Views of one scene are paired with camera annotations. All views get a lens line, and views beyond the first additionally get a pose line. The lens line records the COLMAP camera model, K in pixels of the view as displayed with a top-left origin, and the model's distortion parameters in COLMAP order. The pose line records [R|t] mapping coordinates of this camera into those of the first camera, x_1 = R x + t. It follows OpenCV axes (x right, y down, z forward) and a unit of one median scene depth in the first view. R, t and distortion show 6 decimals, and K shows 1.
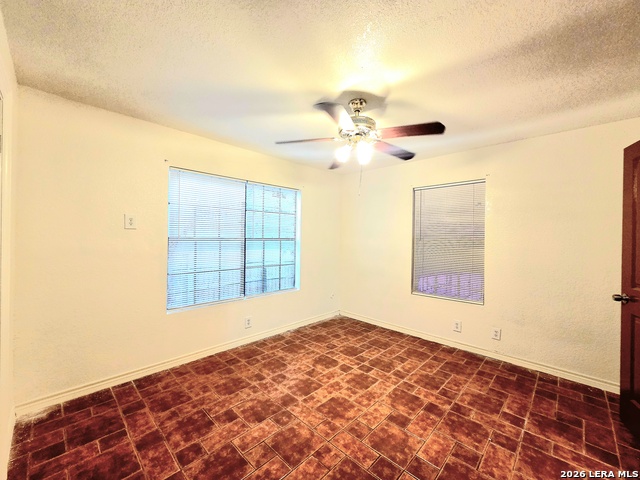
lens RADIAL K [[261.1, 0, 319.3], [0, 261.1, 238.3], [0, 0, 1]] dist [0.003043, -0.001936]
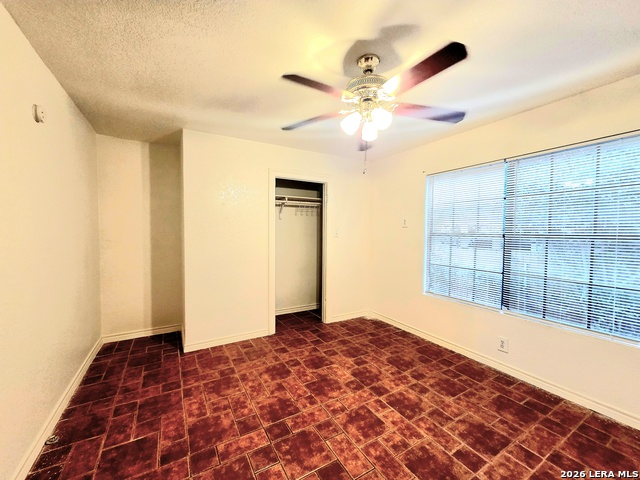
lens RADIAL K [[261.1, 0, 321.0], [0, 261.1, 241.2], [0, 0, 1]] dist [0.003043, -0.001936]
pose [[-0.260818, 0.023716, -0.965097, 0.843157], [-0.020270, 0.999343, 0.030035, 0.007769], [0.965175, 0.027397, -0.260166, 0.948764]]
